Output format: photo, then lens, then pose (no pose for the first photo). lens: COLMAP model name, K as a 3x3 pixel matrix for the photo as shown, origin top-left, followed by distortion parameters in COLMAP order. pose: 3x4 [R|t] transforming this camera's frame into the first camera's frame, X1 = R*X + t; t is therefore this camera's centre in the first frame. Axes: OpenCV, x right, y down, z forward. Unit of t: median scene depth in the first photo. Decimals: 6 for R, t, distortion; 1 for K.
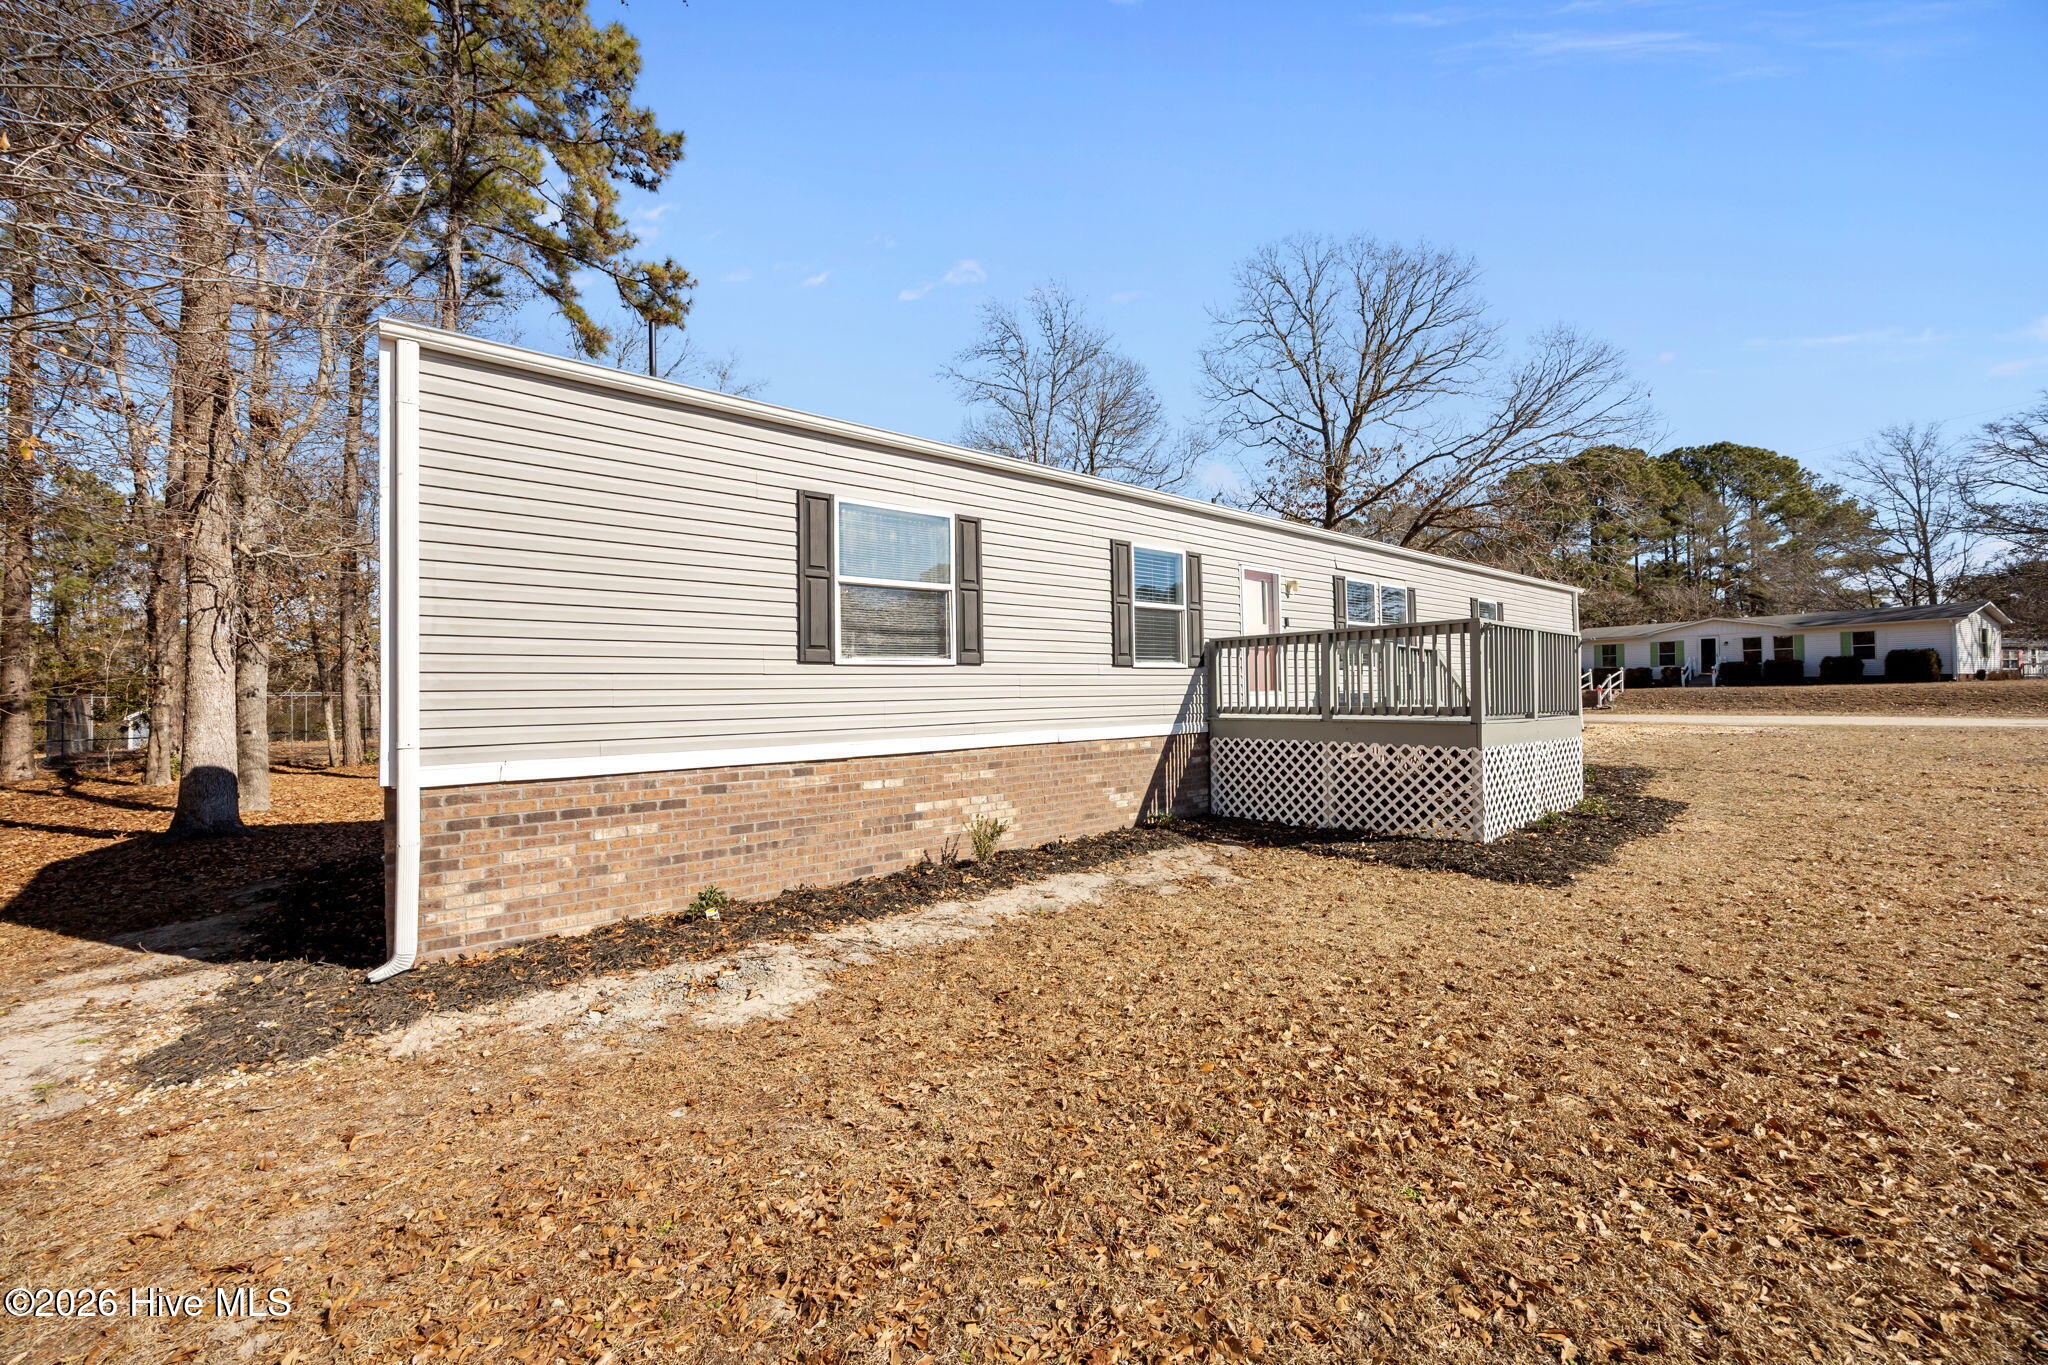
lens RADIAL K [[781.2, 0, 1007.5], [0, 781.2, 680.1], [0, 0, 1]] dist [-0.008227, 0.000702]
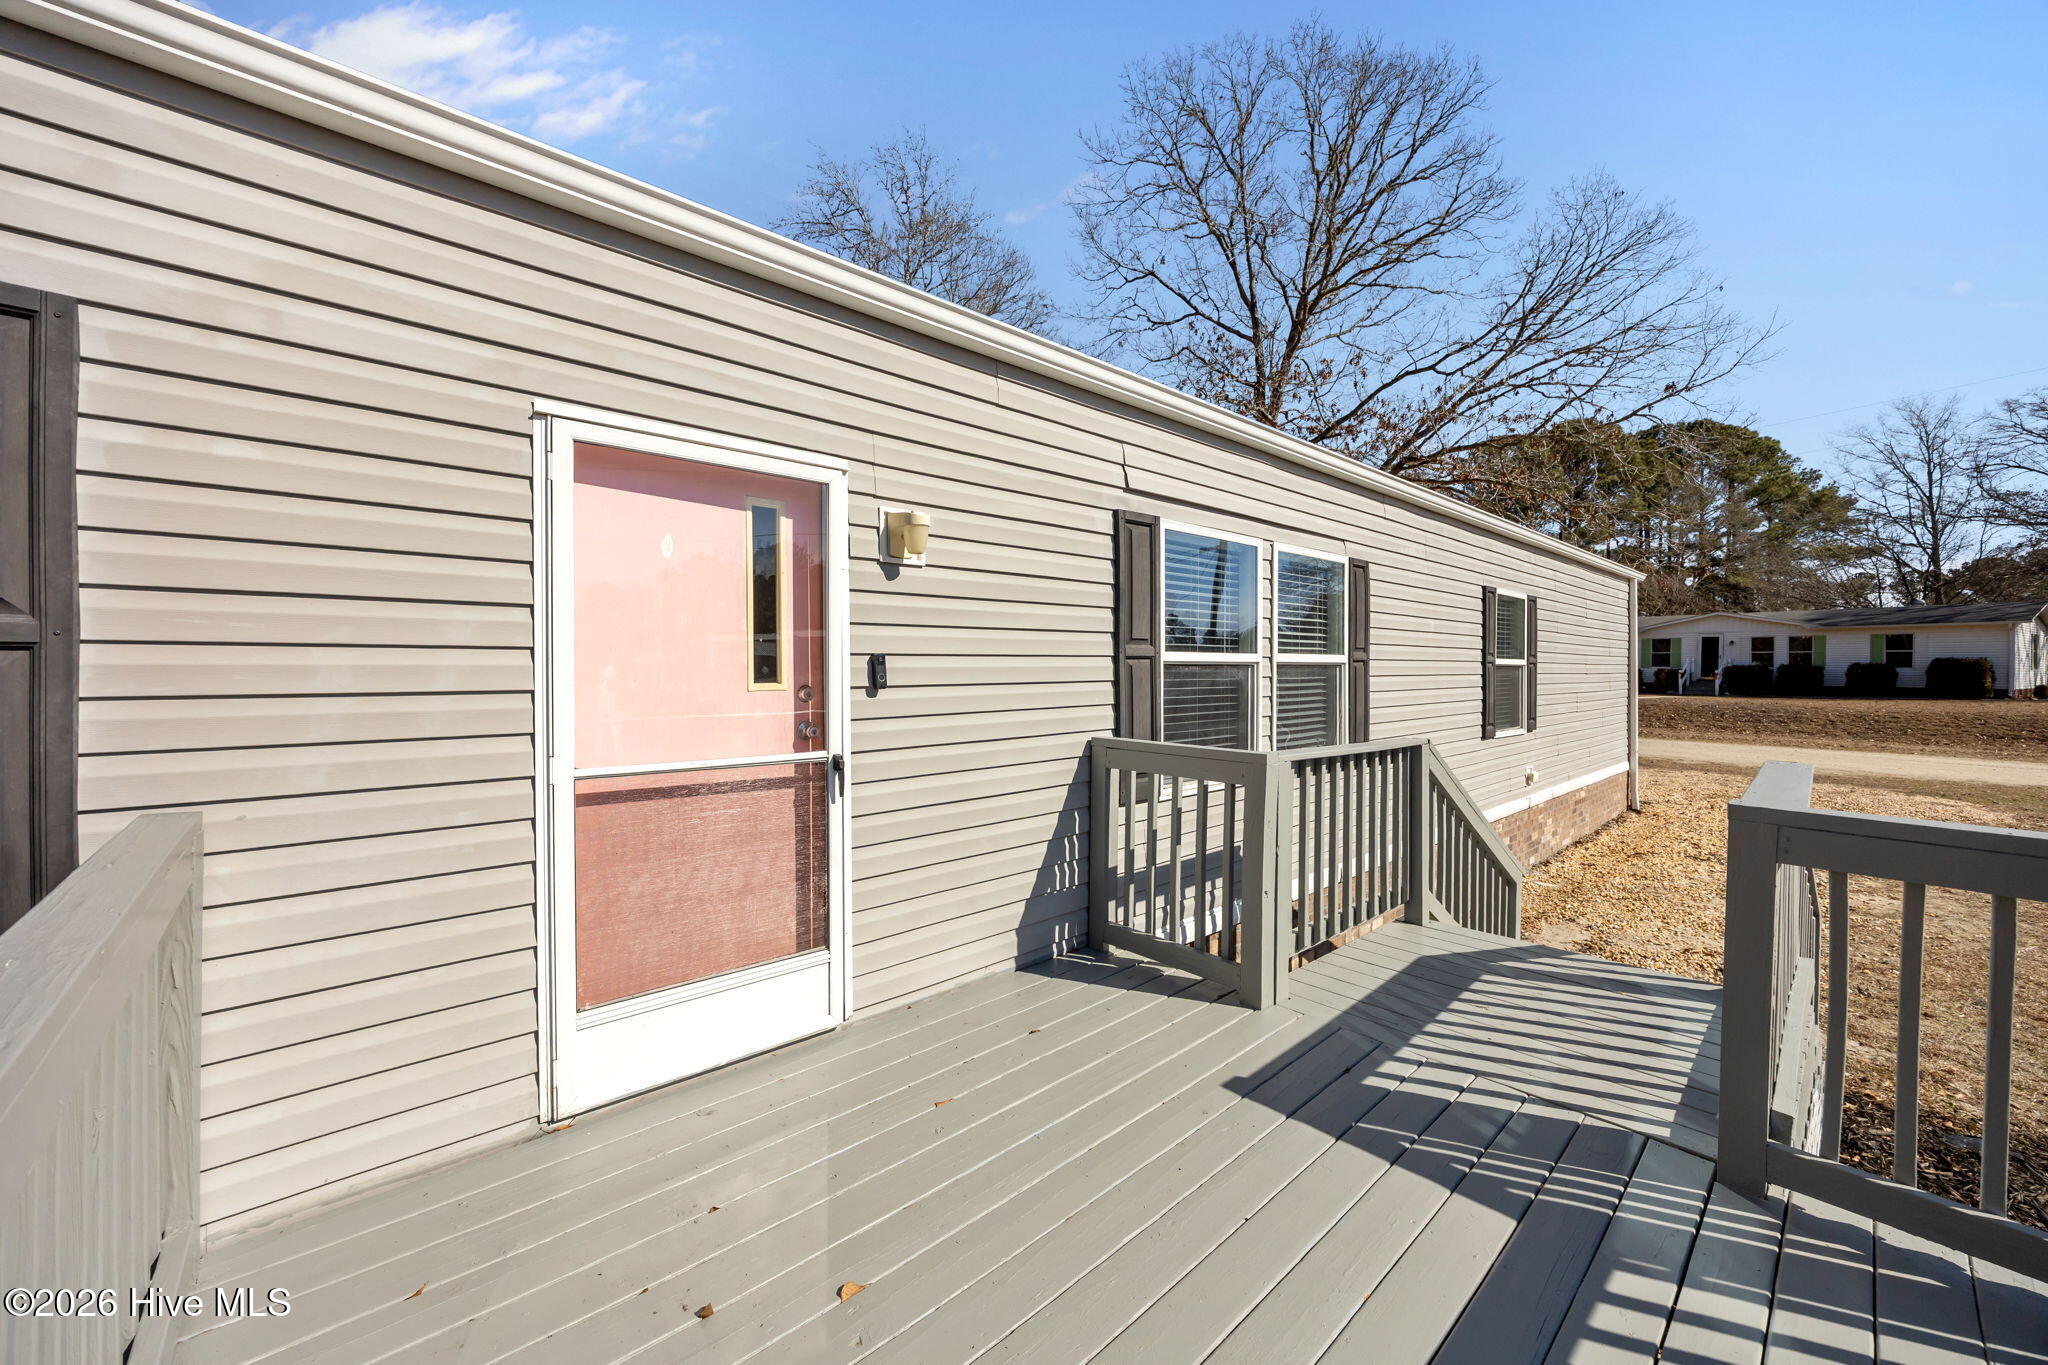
lens RADIAL K [[788.2, 0, 1022.2], [0, 788.2, 672.5], [0, 0, 1]] dist [-0.000242, -0.000107]
pose [[0.997828, 0.018422, 0.063245, 0.161481], [-0.020036, 0.999487, 0.024979, -0.033963], [-0.062752, -0.026192, 0.997685, 0.305047]]
